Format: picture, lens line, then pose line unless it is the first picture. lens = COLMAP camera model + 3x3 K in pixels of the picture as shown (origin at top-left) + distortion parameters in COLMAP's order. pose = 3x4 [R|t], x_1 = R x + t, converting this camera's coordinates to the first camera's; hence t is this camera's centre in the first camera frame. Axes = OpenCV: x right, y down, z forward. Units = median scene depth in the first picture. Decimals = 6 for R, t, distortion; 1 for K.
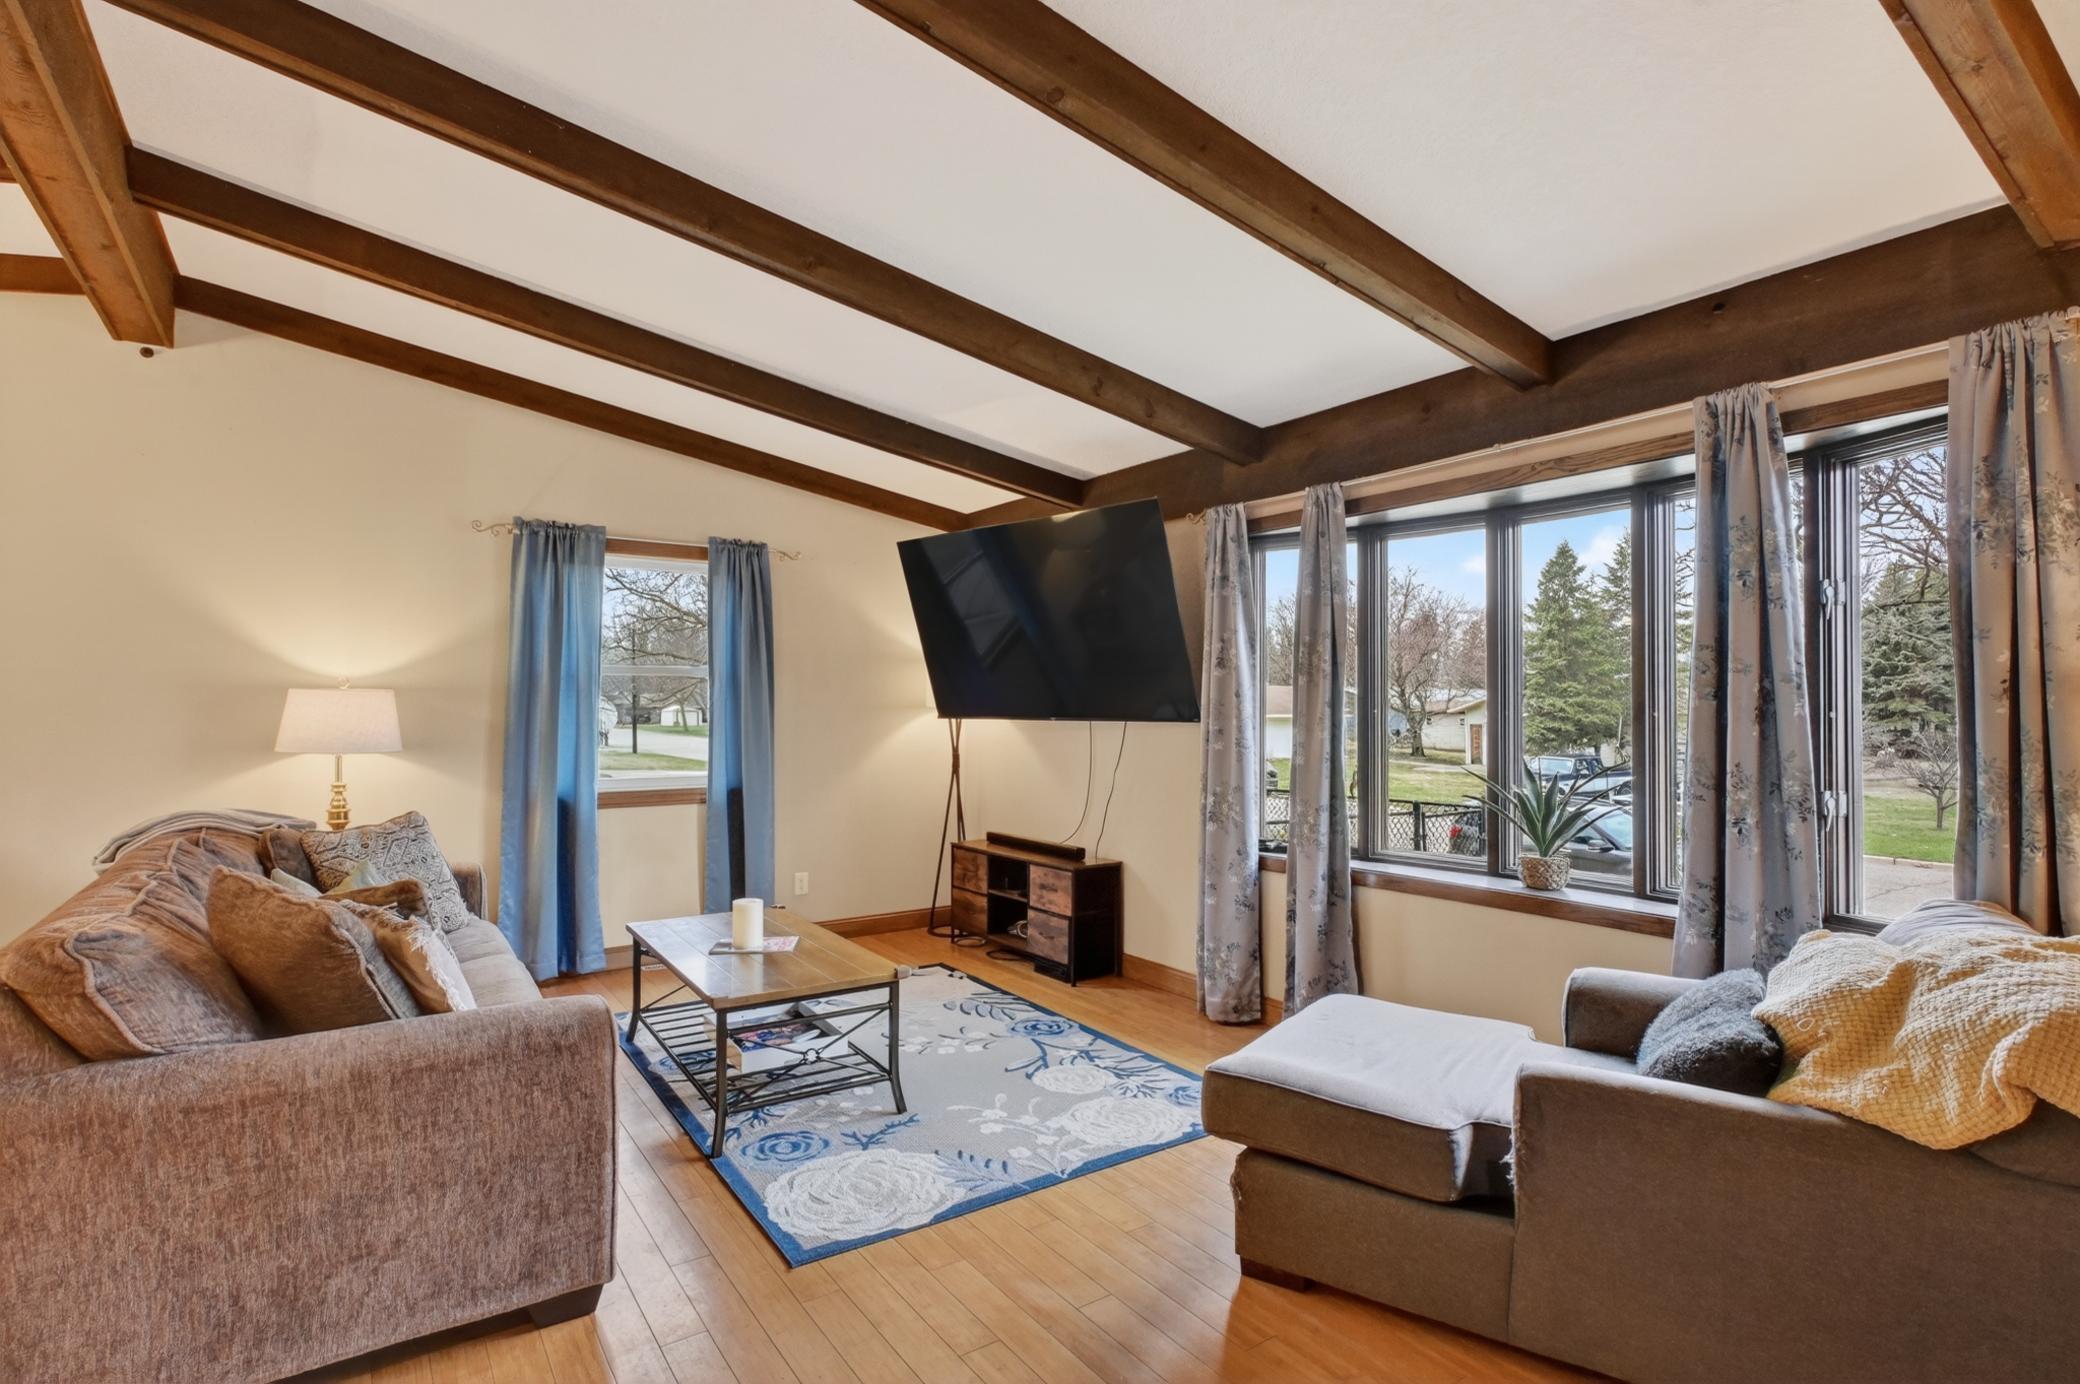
lens RADIAL K [[1020.0, 0, 1040.0], [0, 1020.0, 692.0], [0, 0, 1]] dist [0.001287, 0.000958]
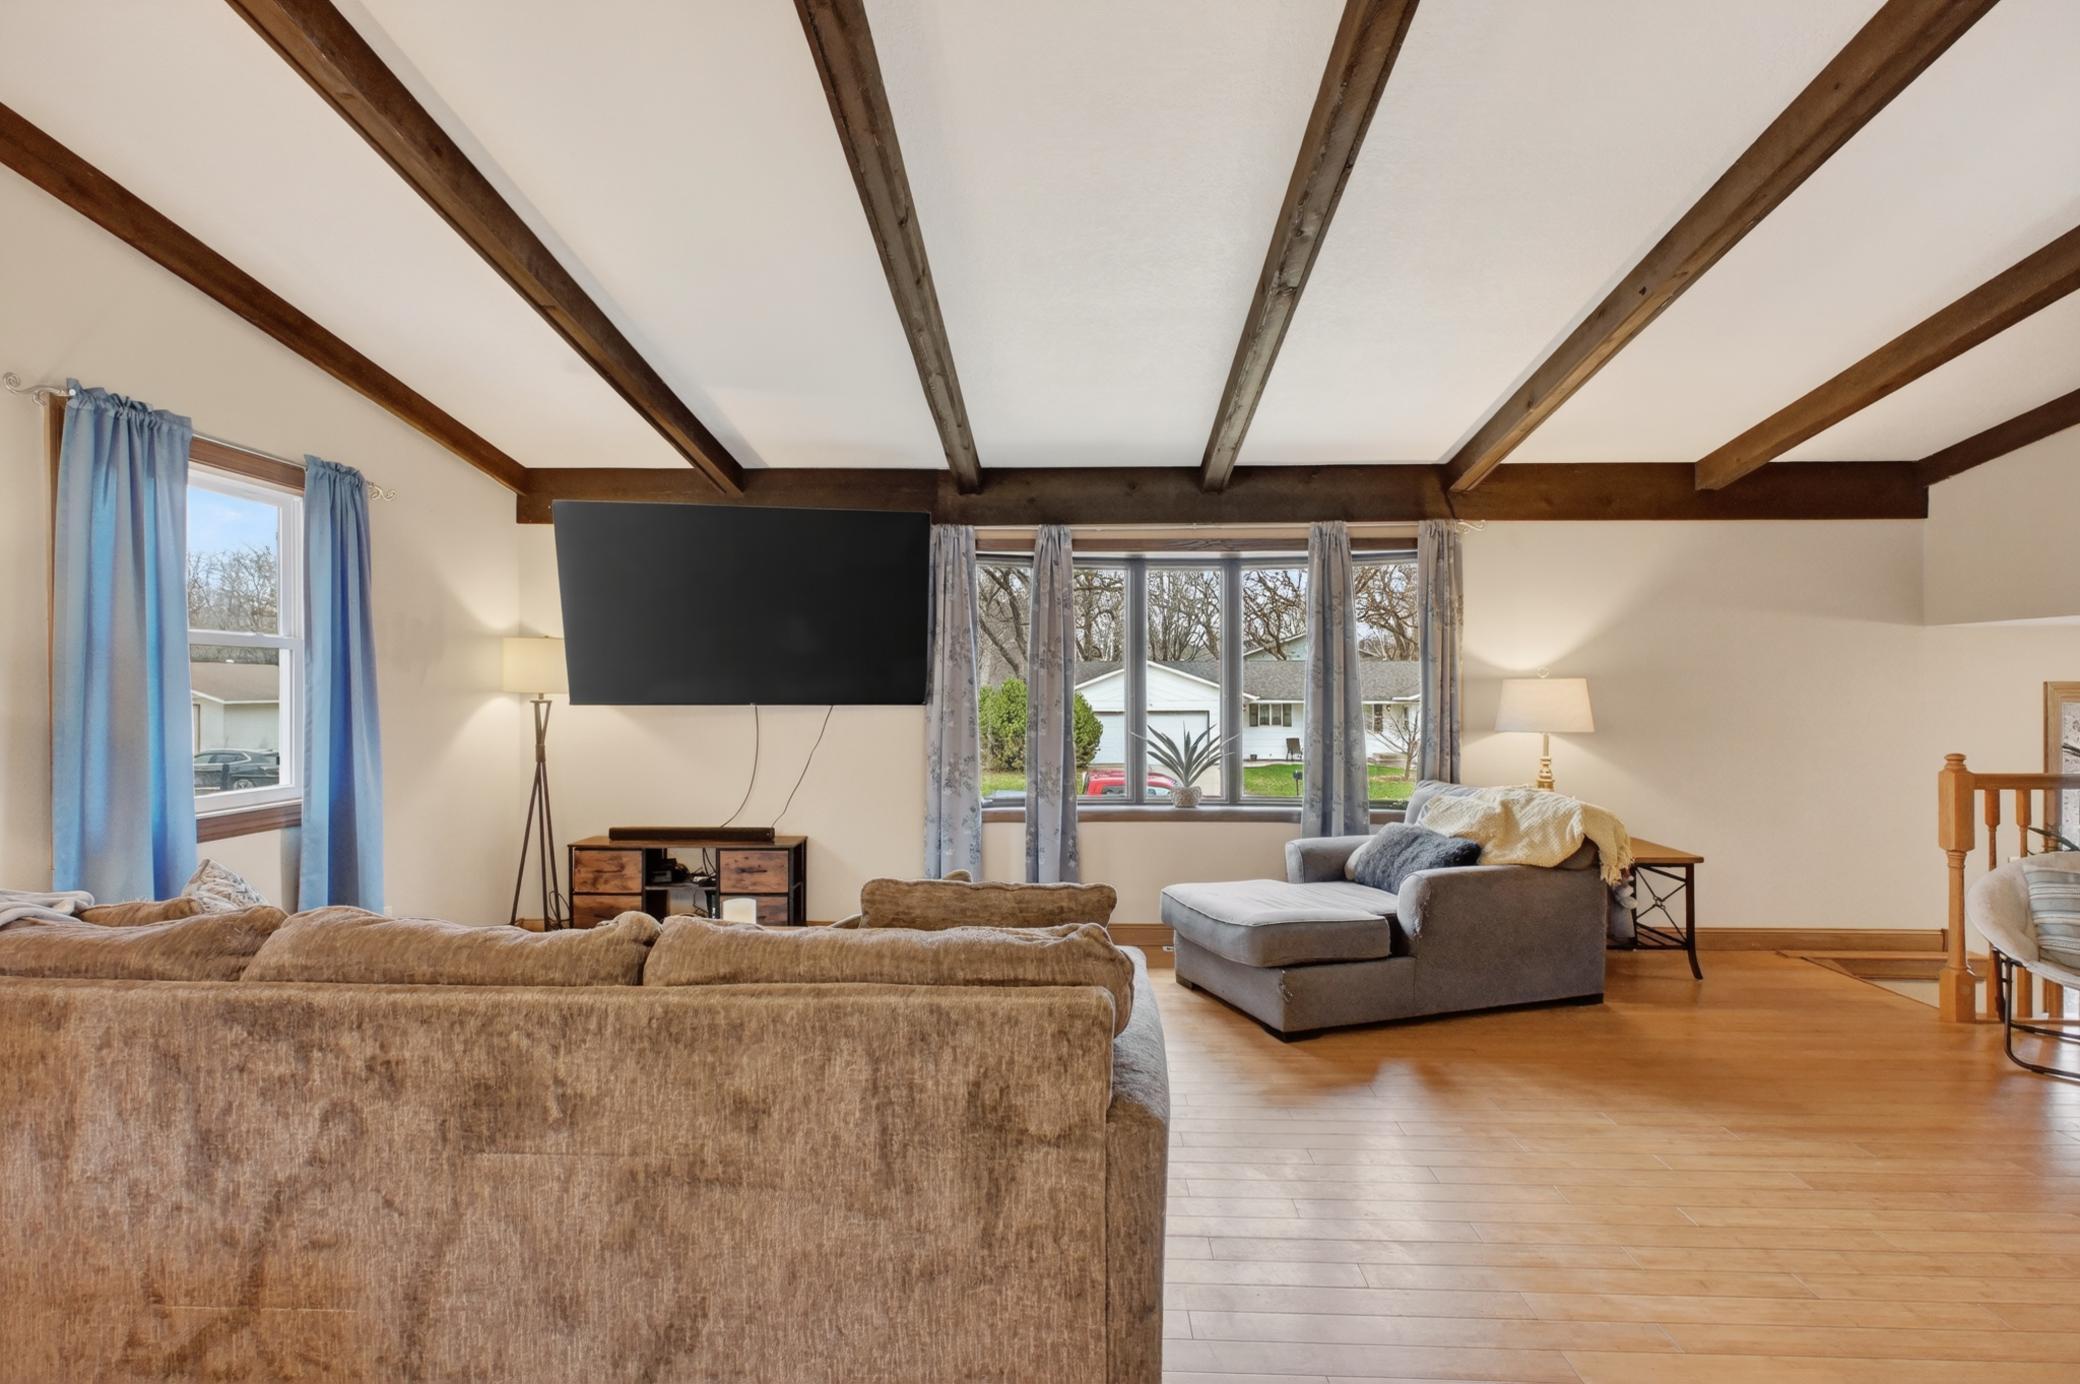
lens RADIAL K [[1020.0, 0, 1040.0], [0, 1020.0, 692.0], [0, 0, 1]] dist [0.001287, 0.000958]
pose [[0.600359, -0.001109, 0.799730, -0.646356], [-0.012434, 0.999865, 0.010721, 0.000620], [-0.799634, -0.016381, 0.600264, 0.169156]]
